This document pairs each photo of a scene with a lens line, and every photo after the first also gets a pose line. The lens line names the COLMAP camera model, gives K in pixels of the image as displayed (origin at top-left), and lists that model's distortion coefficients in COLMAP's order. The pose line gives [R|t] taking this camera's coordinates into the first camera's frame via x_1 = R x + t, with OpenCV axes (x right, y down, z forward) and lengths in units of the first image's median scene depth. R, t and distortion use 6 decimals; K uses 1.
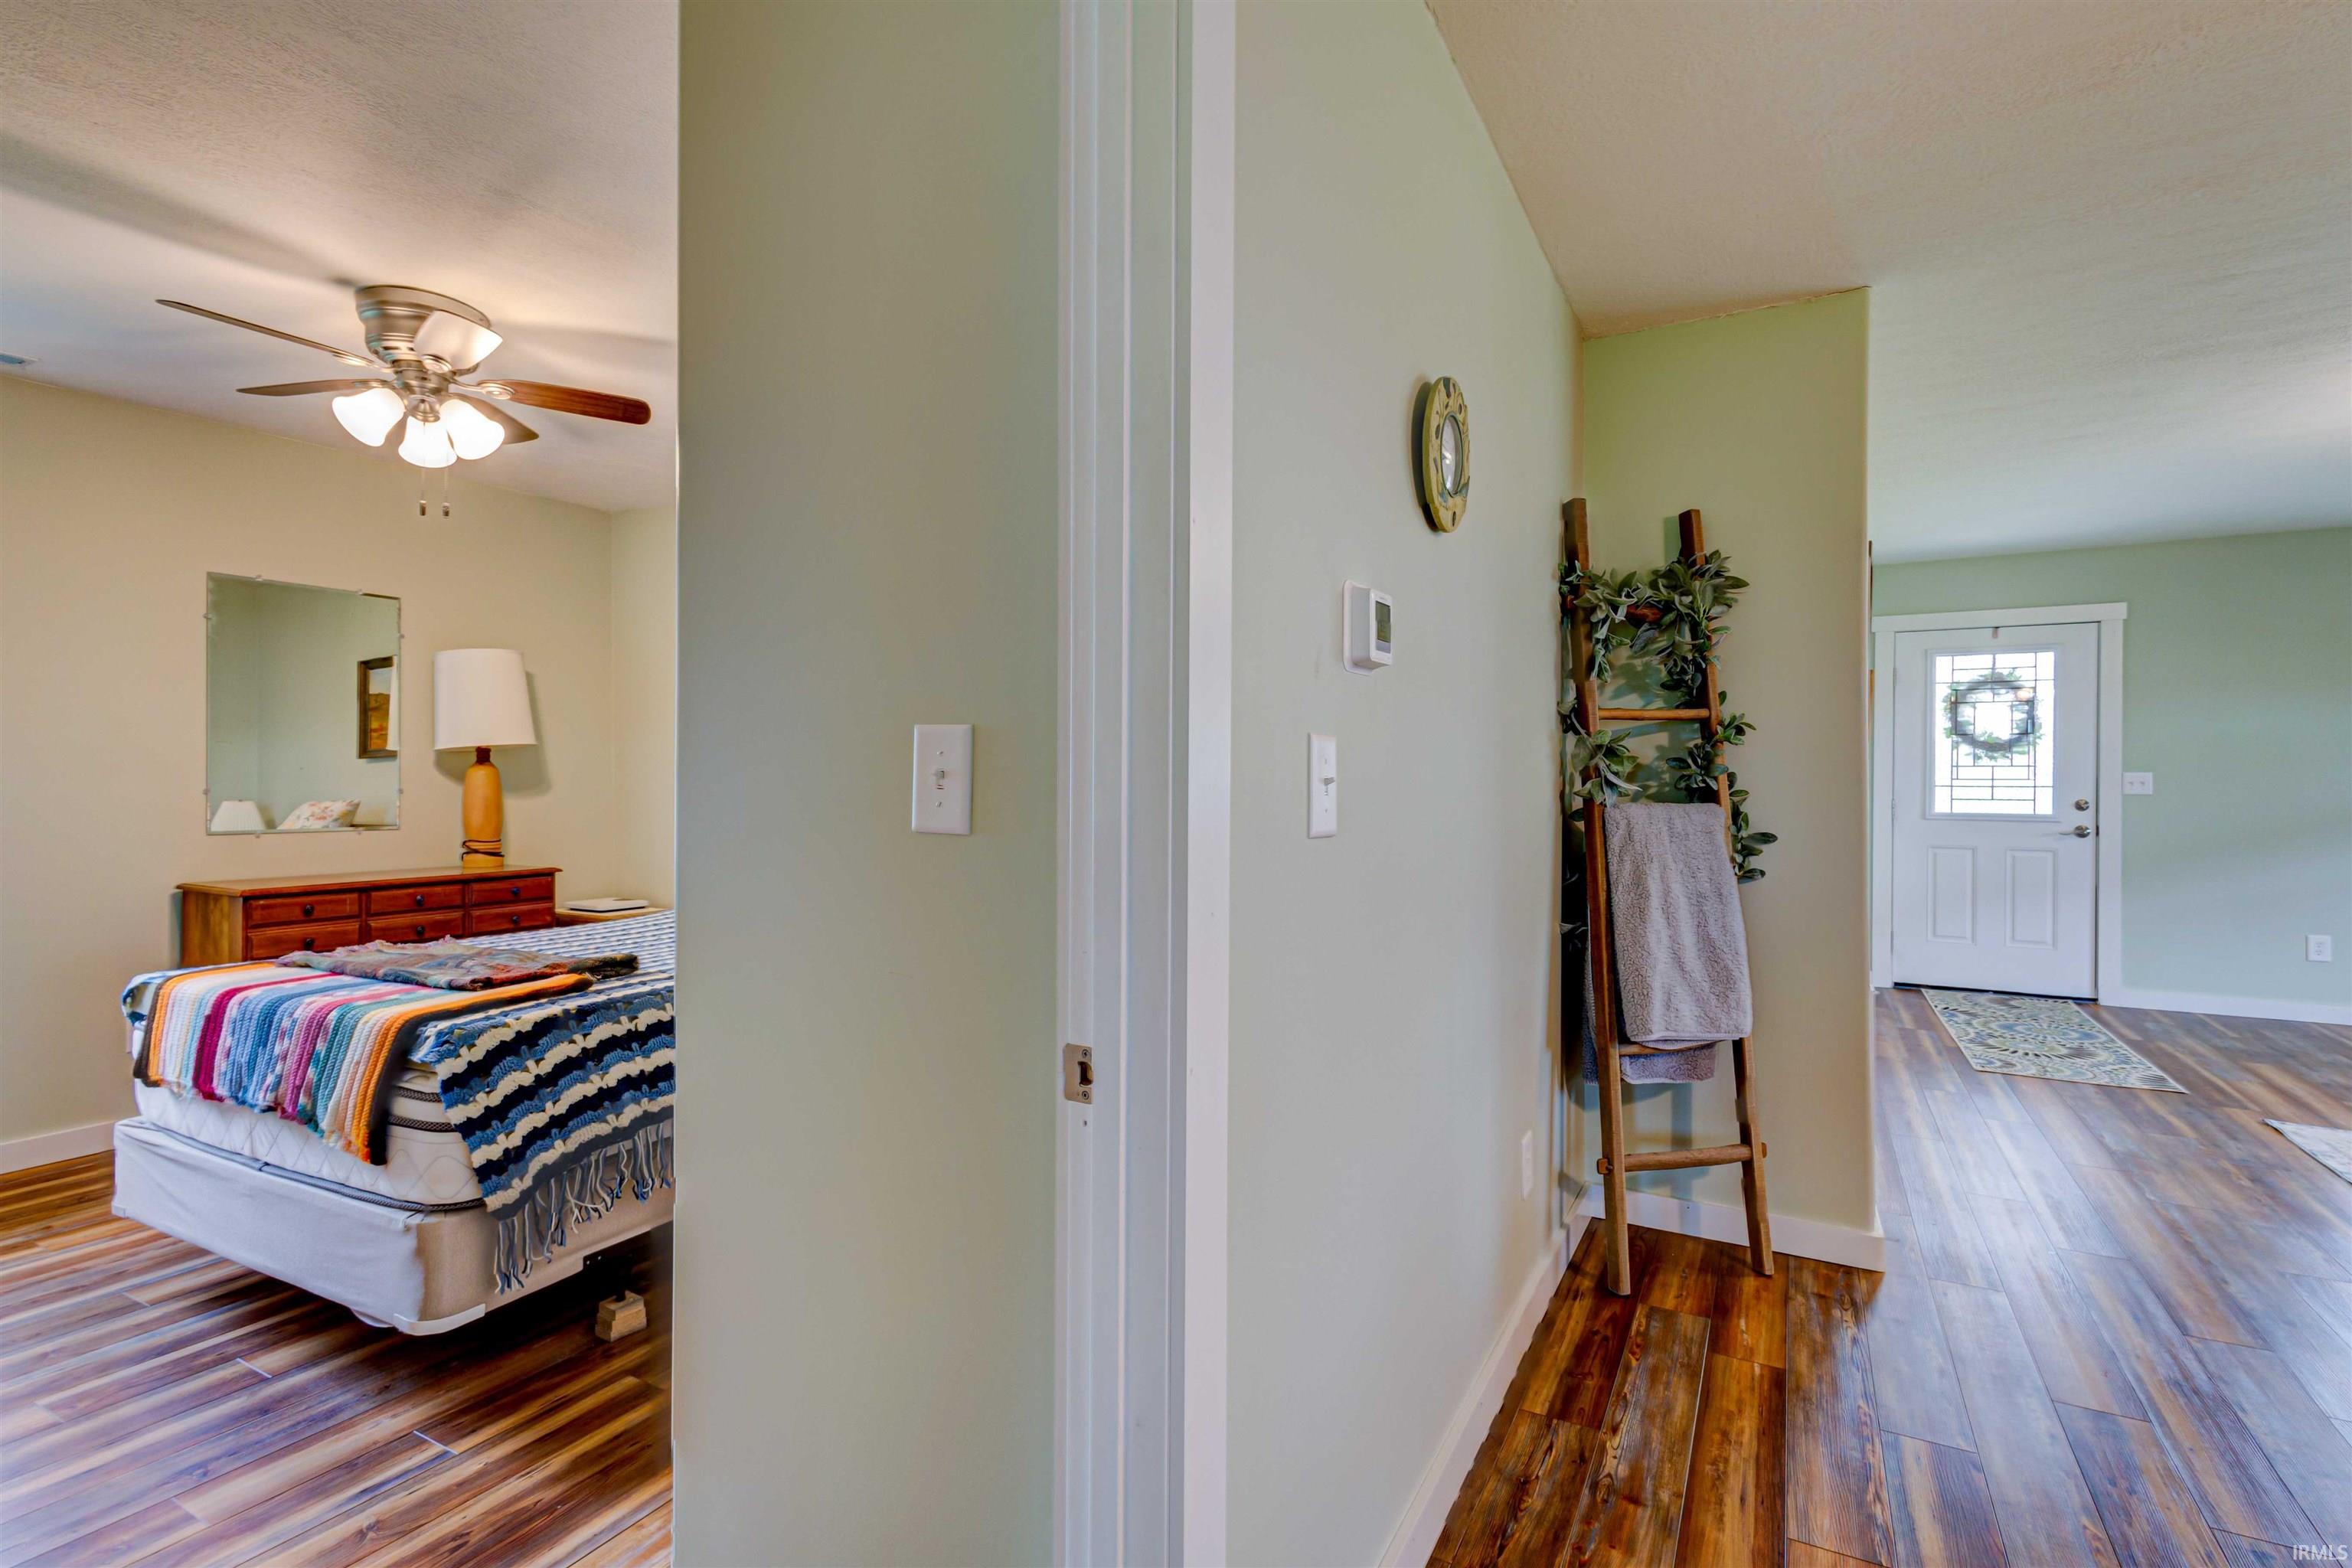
lens RADIAL K [[1091.5, 0, 1170.1], [0, 1091.5, 775.4], [0, 0, 1]] dist [0.010867, -0.005282]
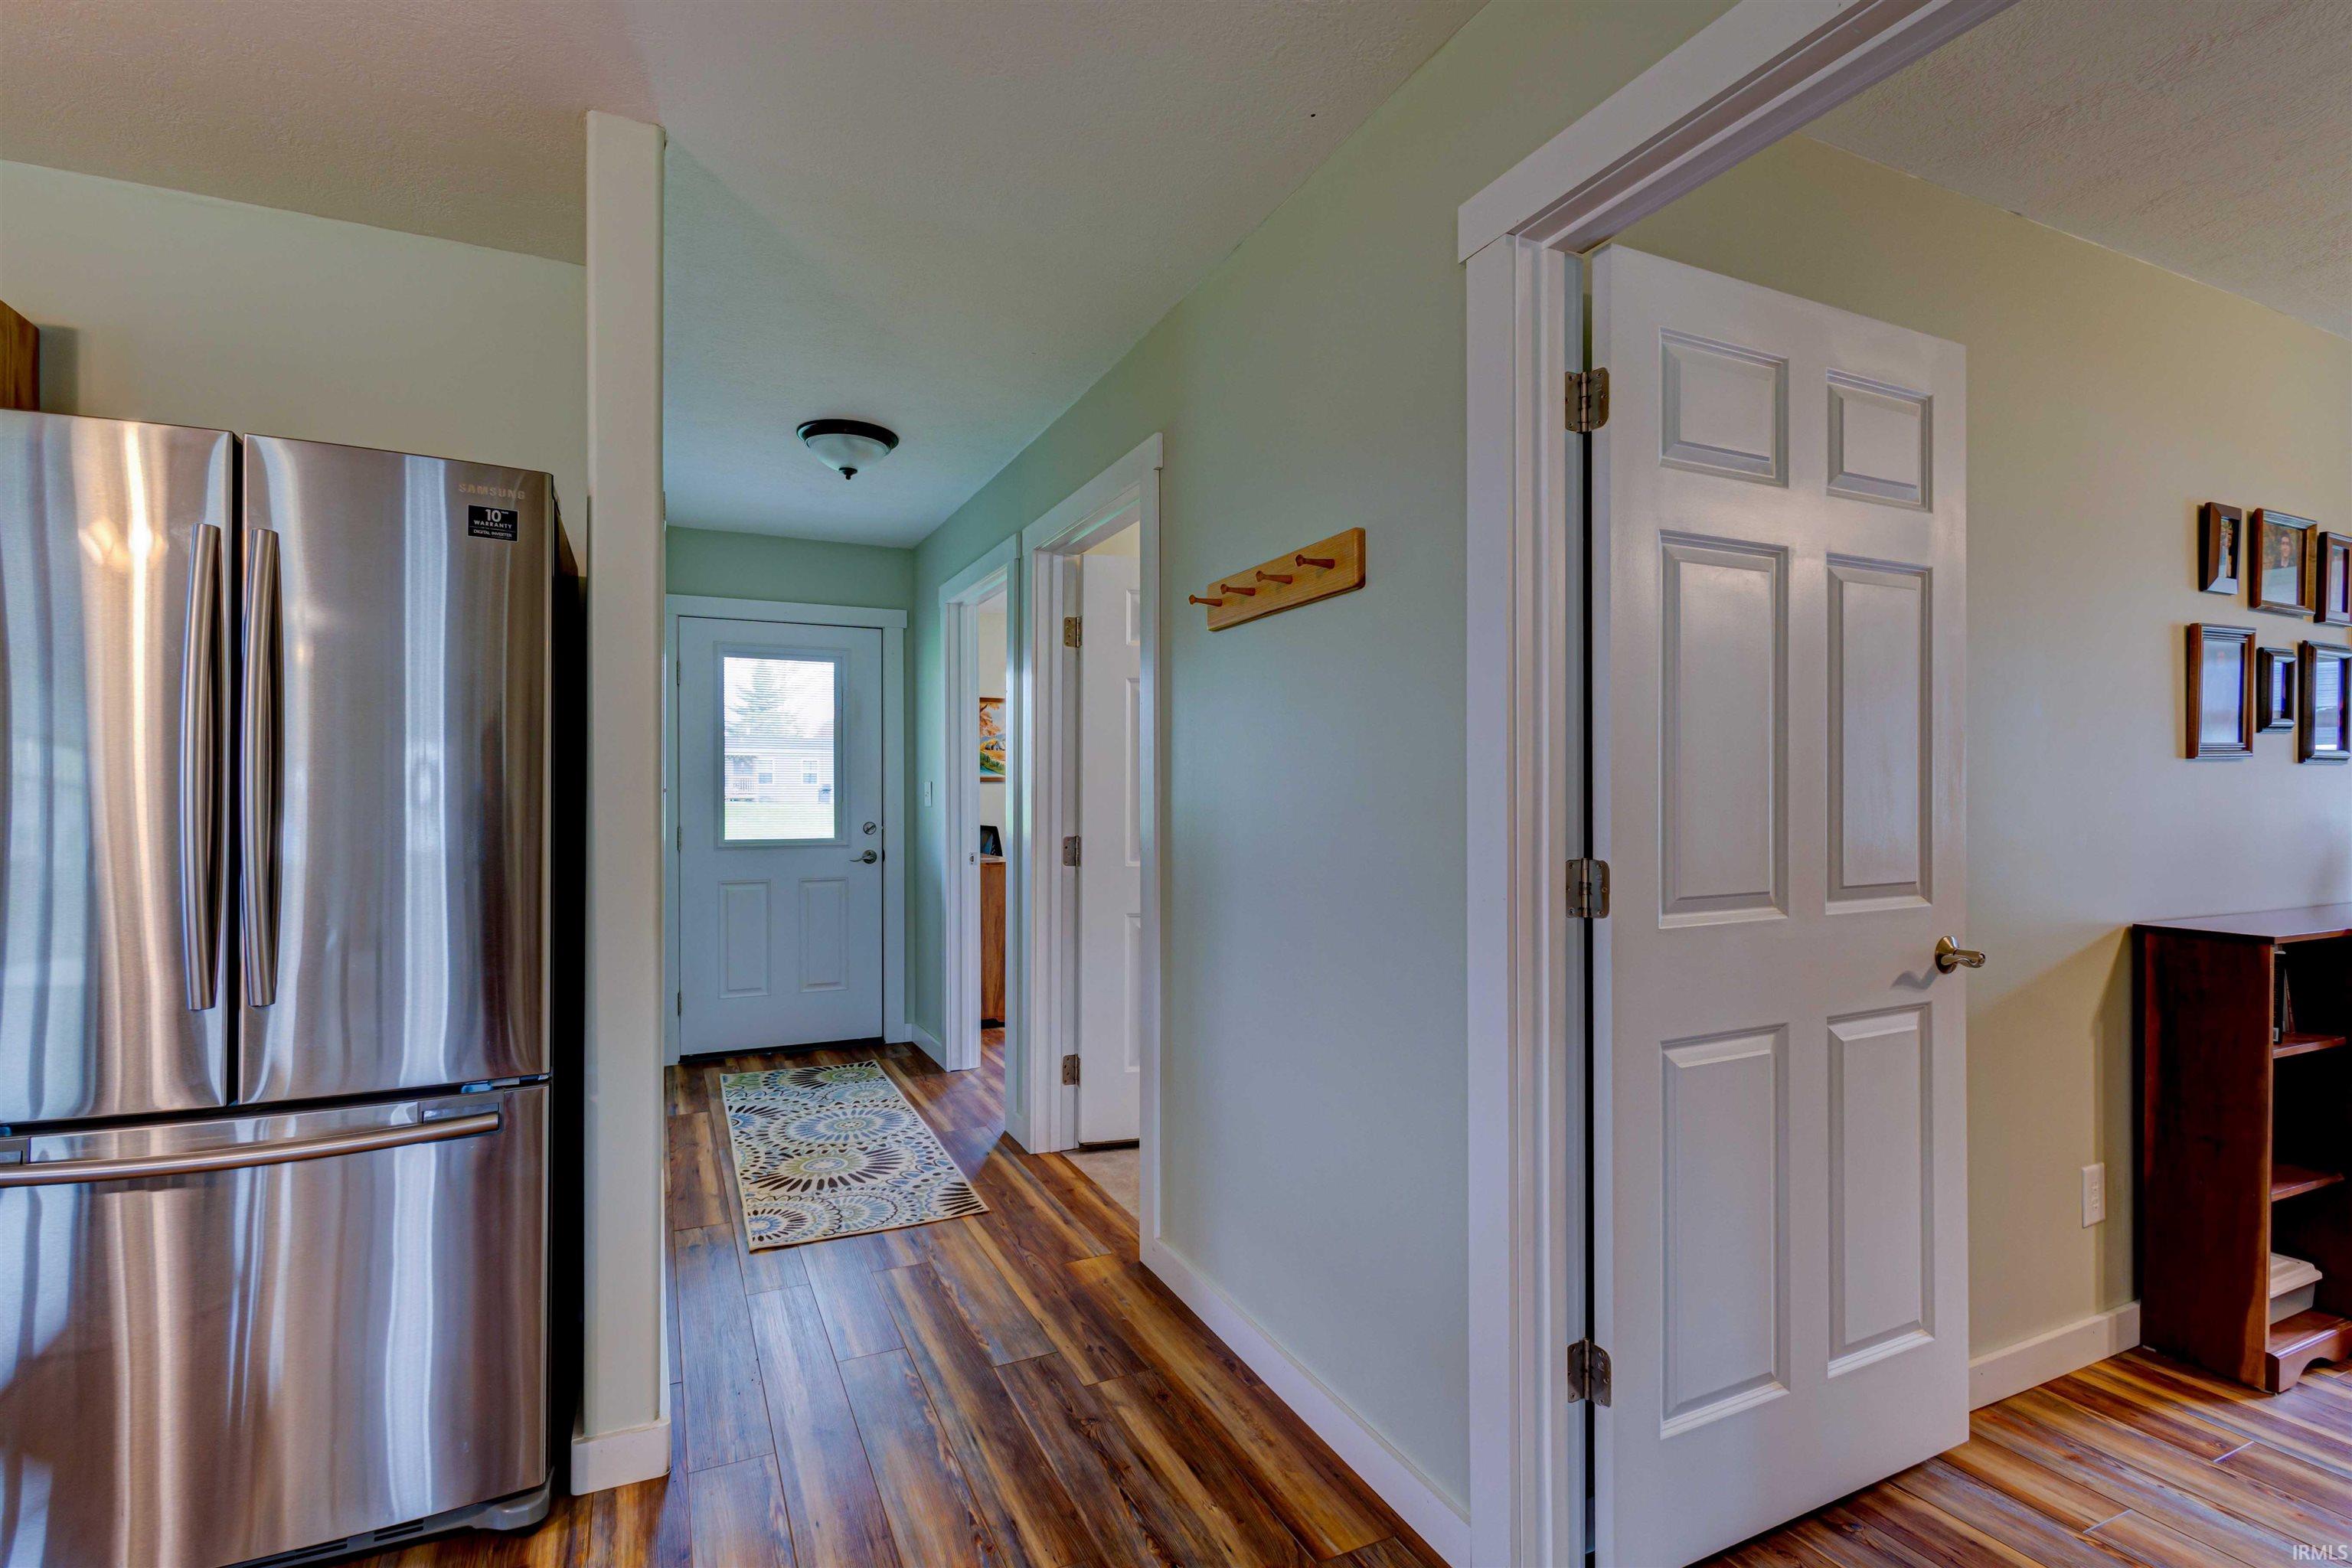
lens RADIAL K [[1091.5, 0, 1165.4], [0, 1091.5, 778.8], [0, 0, 1]] dist [0.010867, -0.005282]
pose [[0.597057, 0.000379, 0.802199, 0.571769], [0.006448, 0.999965, -0.005272, -0.013878], [-0.802173, 0.008320, 0.597033, 0.652946]]
